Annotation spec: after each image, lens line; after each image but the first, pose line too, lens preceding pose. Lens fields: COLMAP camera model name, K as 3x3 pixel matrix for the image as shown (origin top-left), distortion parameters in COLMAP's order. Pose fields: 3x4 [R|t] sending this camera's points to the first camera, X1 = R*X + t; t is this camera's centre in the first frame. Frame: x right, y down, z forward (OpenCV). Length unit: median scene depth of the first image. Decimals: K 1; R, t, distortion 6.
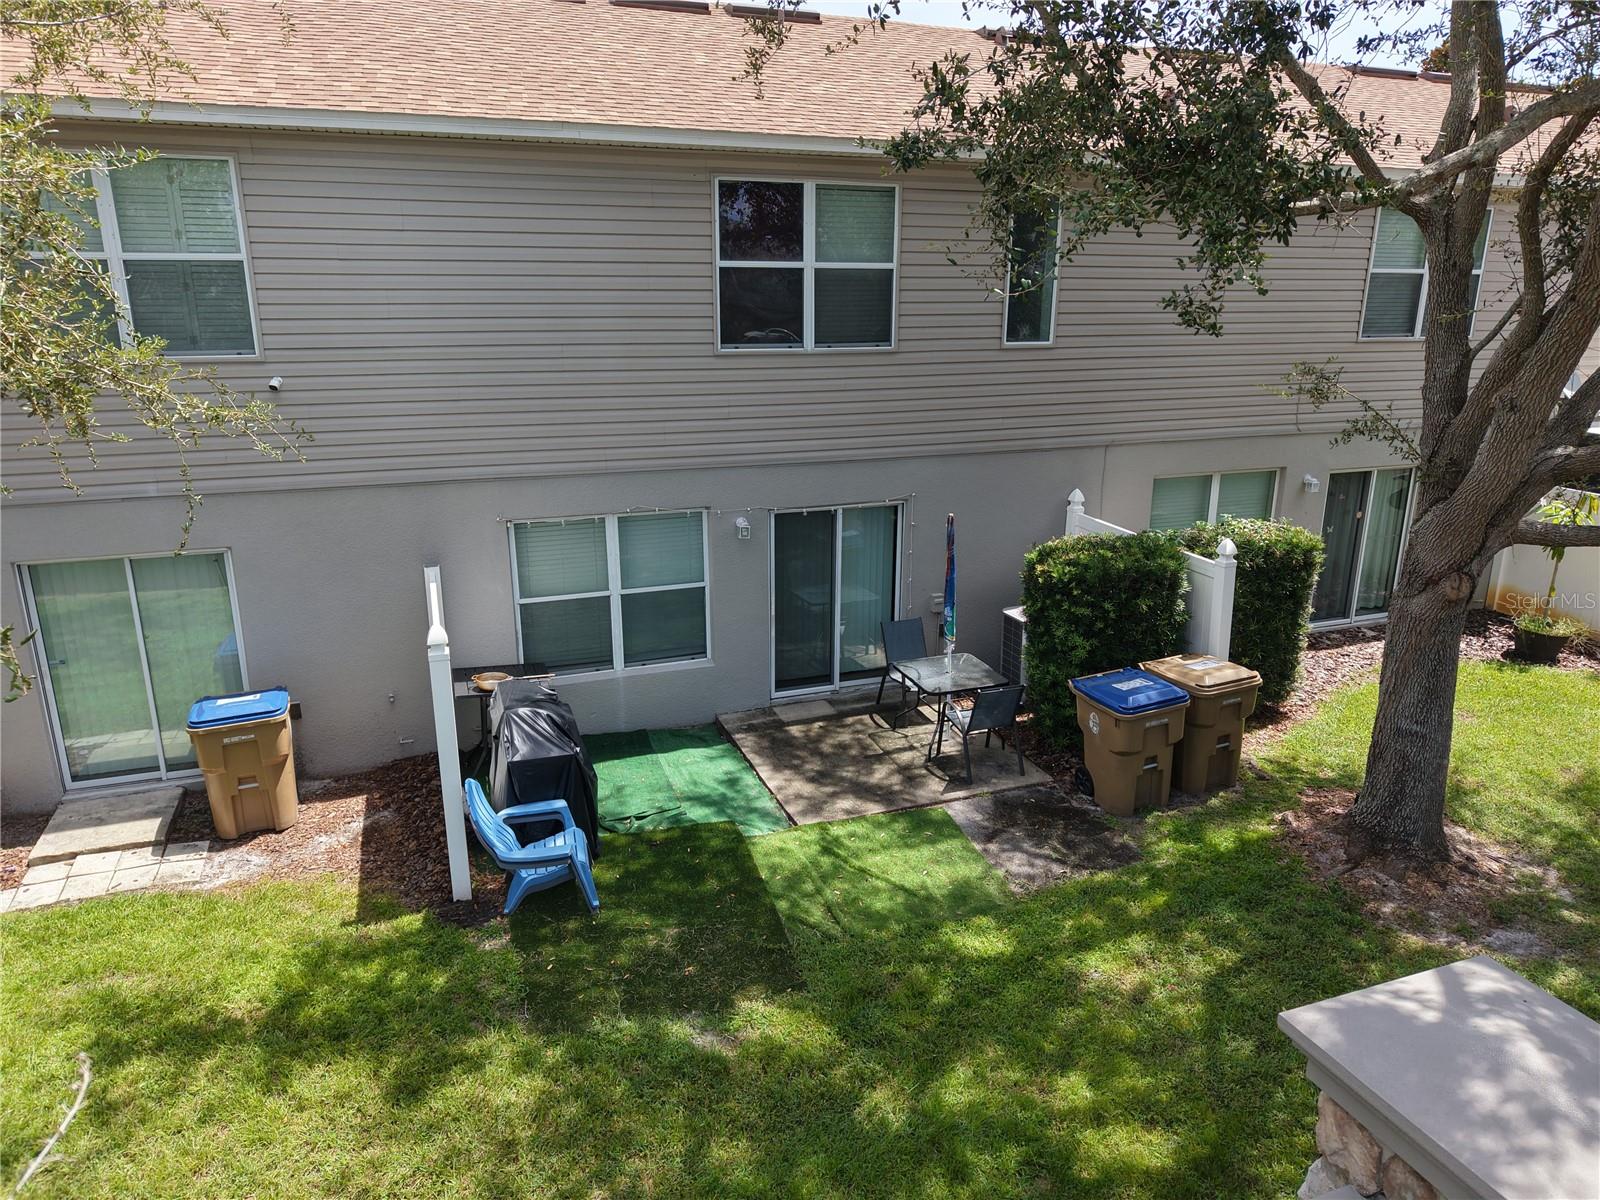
lens RADIAL K [[1067.9, 0, 800.3], [0, 1067.9, 605.7], [0, 0, 1]] dist [0.033392, -0.030088]
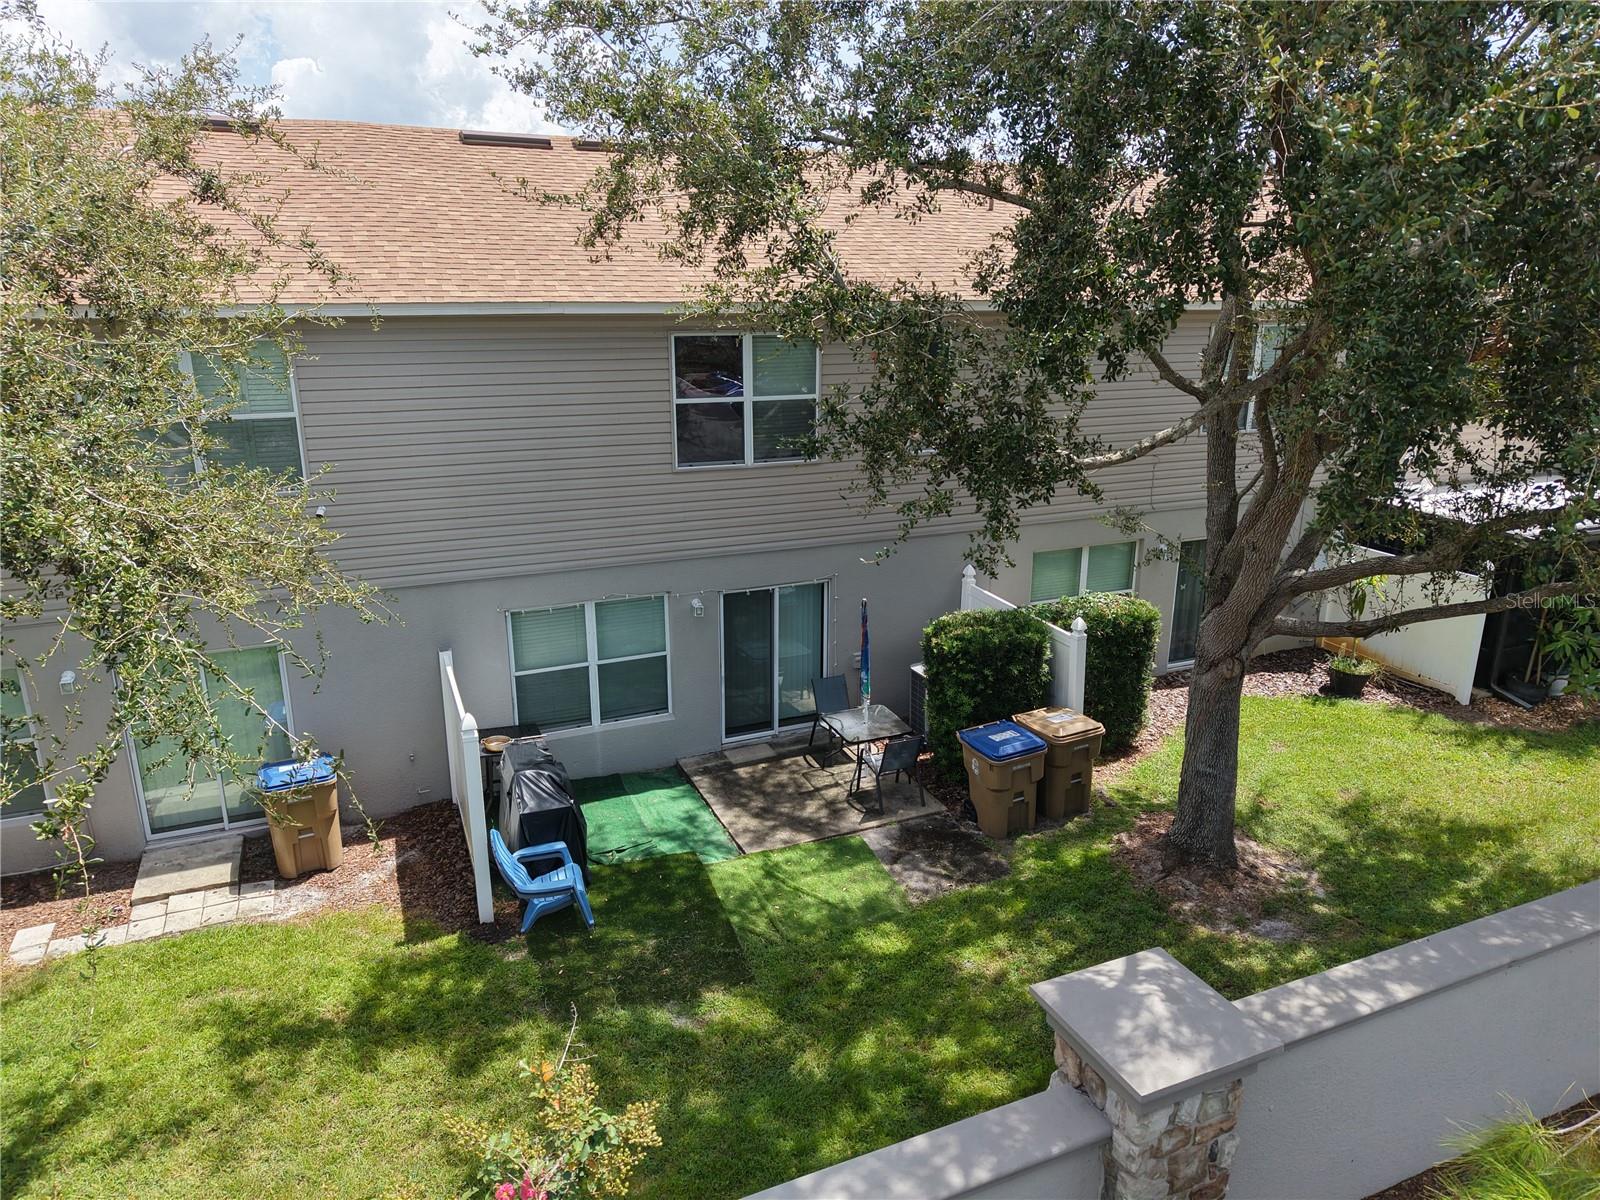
lens RADIAL K [[1067.9, 0, 799.9], [0, 1067.9, 602.8], [0, 0, 1]] dist [0.033392, -0.030088]
pose [[0.998437, -0.014906, 0.053868, -0.002249], [0.014749, 0.999886, 0.003300, -0.099765], [-0.053911, -0.002501, 0.998543, -0.281888]]
